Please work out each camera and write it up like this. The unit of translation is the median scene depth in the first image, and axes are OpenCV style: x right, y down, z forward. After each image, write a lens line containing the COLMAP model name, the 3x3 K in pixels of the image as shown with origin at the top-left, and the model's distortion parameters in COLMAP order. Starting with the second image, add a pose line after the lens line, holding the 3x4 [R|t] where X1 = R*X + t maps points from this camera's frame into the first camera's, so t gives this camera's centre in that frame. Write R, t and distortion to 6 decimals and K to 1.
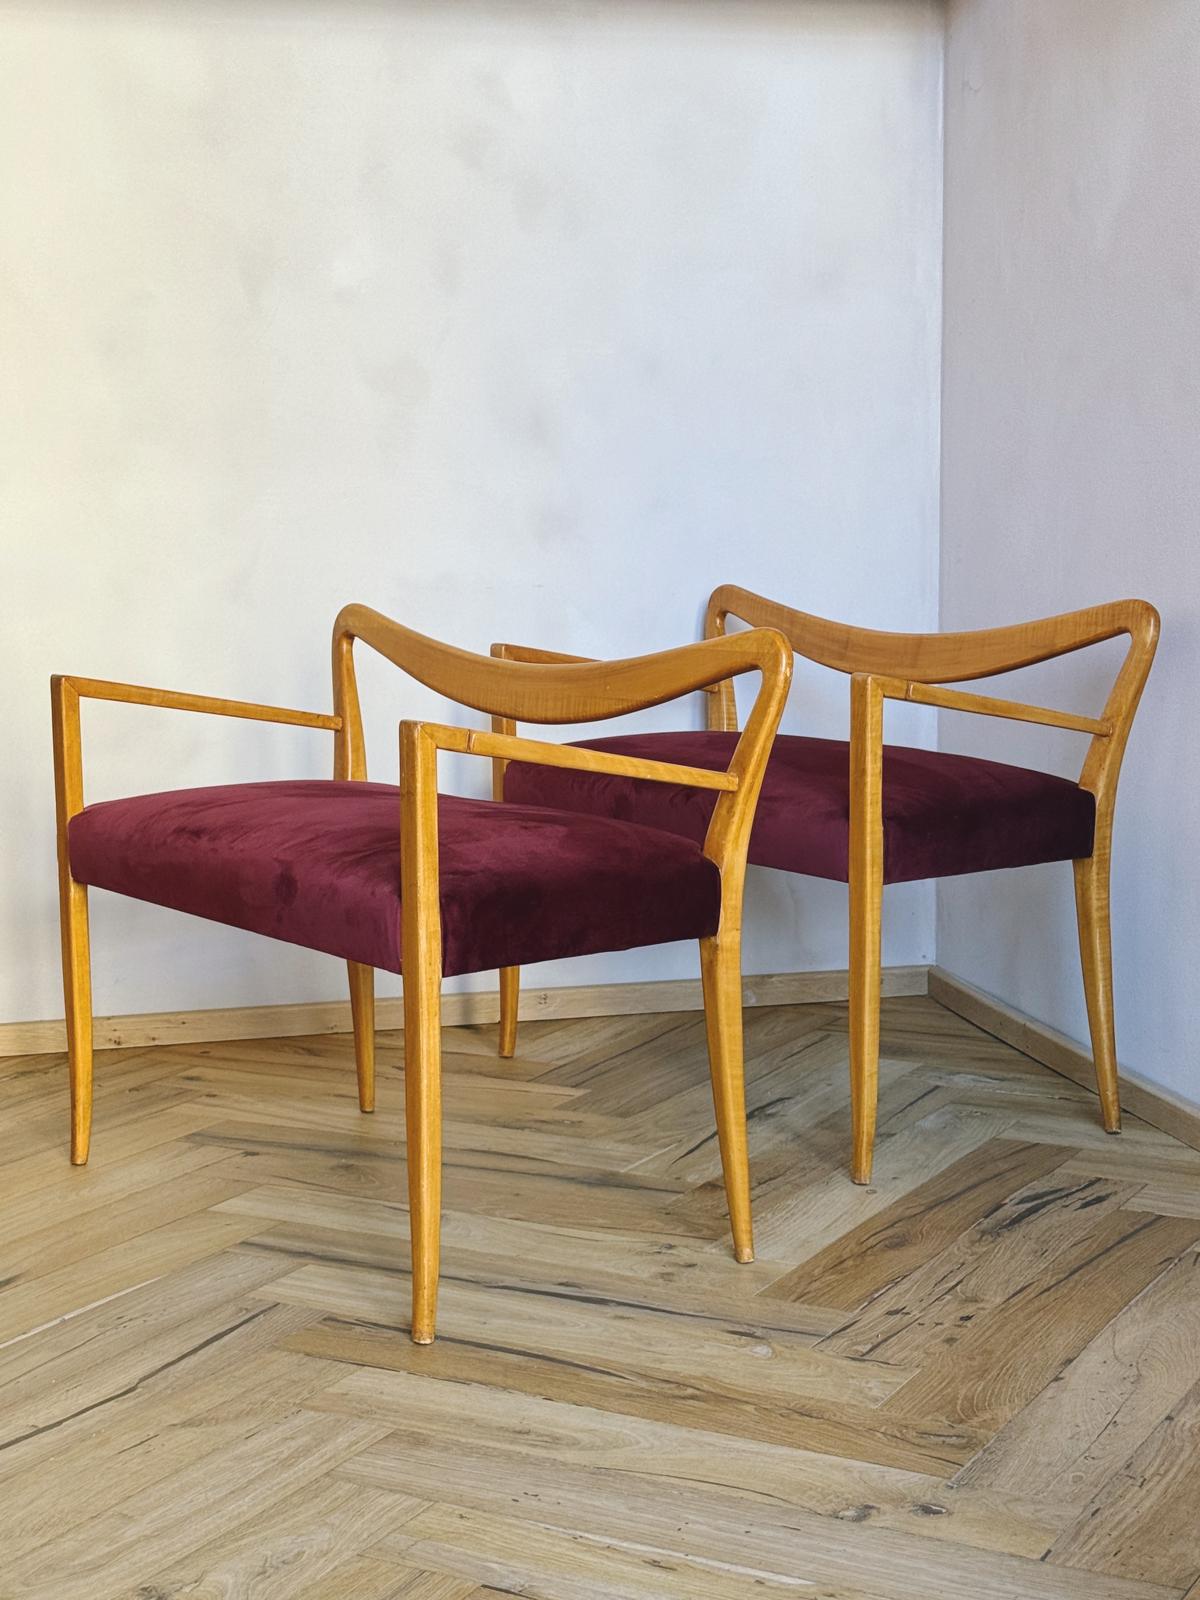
lens RADIAL K [[2414.9, 0, 611.6], [0, 2414.9, 793.7], [0, 0, 1]] dist [0.100701, 0.000000]
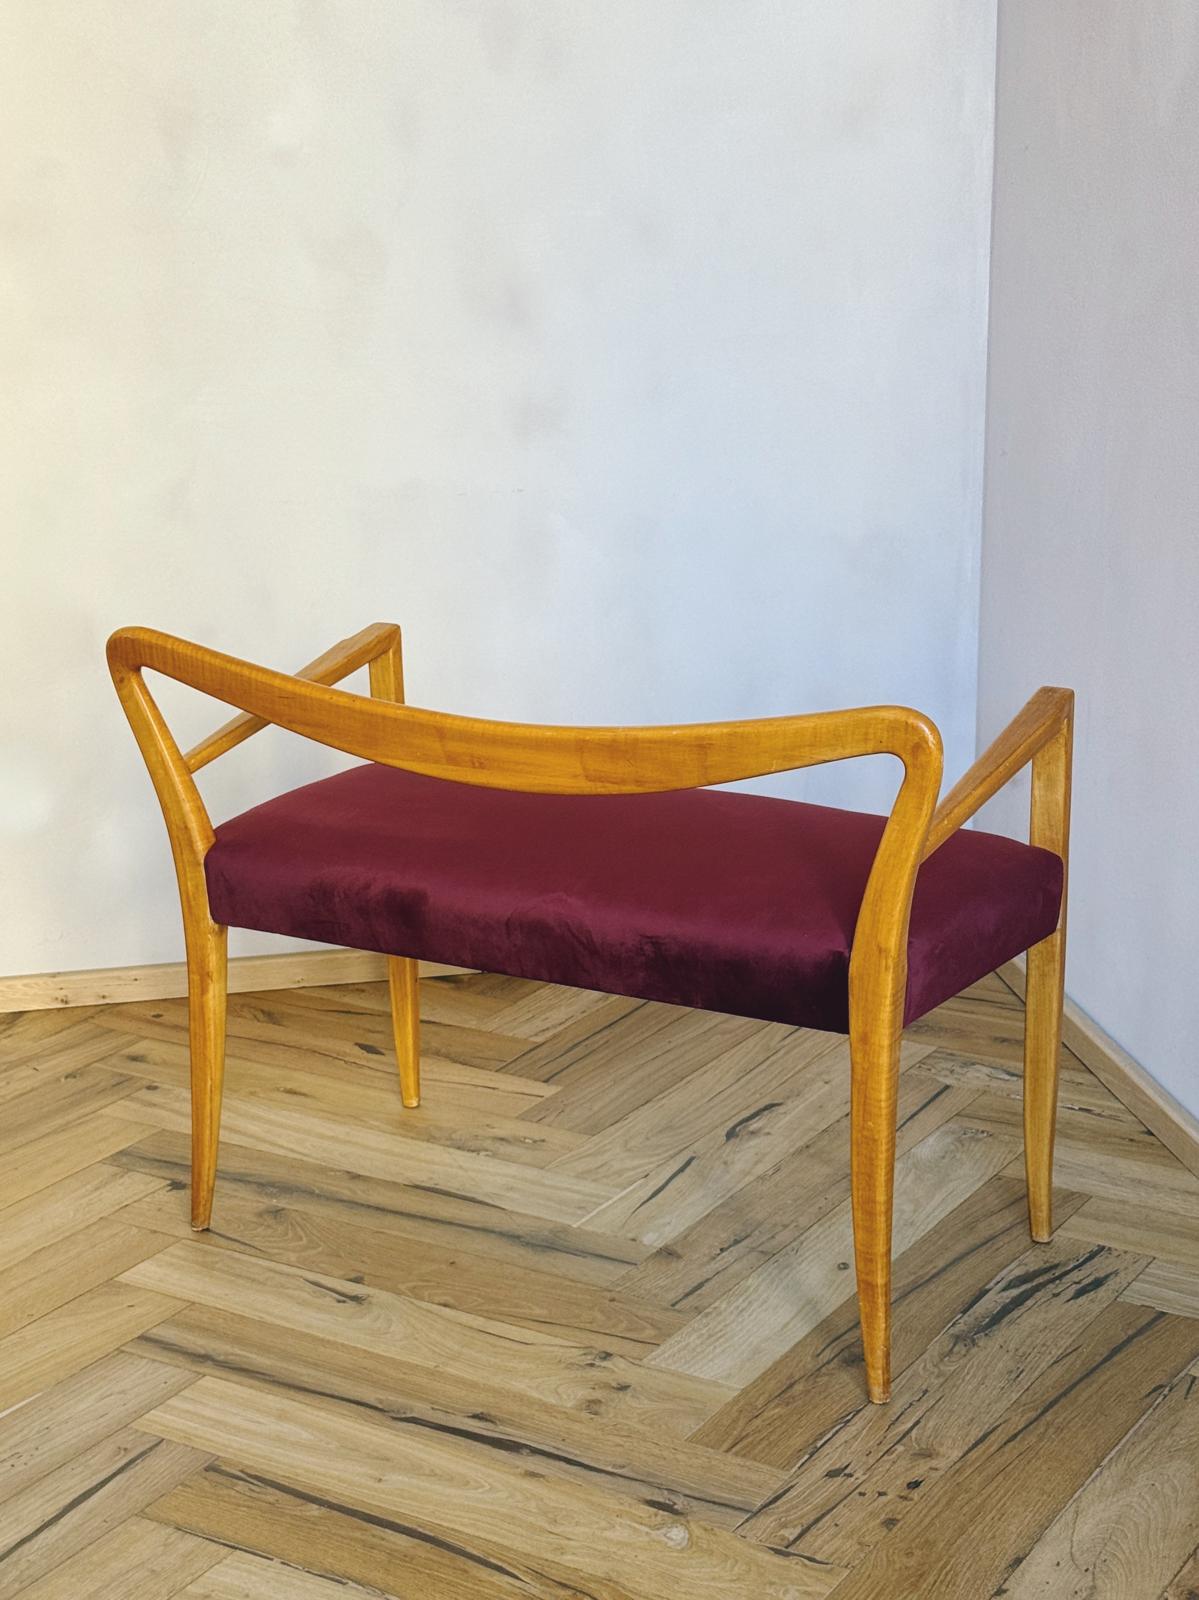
lens RADIAL K [[2520.5, 0, 595.5], [0, 2520.5, 911.2], [0, 0, 1]] dist [0.107545, 0.000000]
pose [[0.998294, 0.006288, -0.058054, 0.066653], [0.004555, 0.982770, 0.184774, -0.135221], [0.058216, -0.184724, 0.981065, 0.093356]]
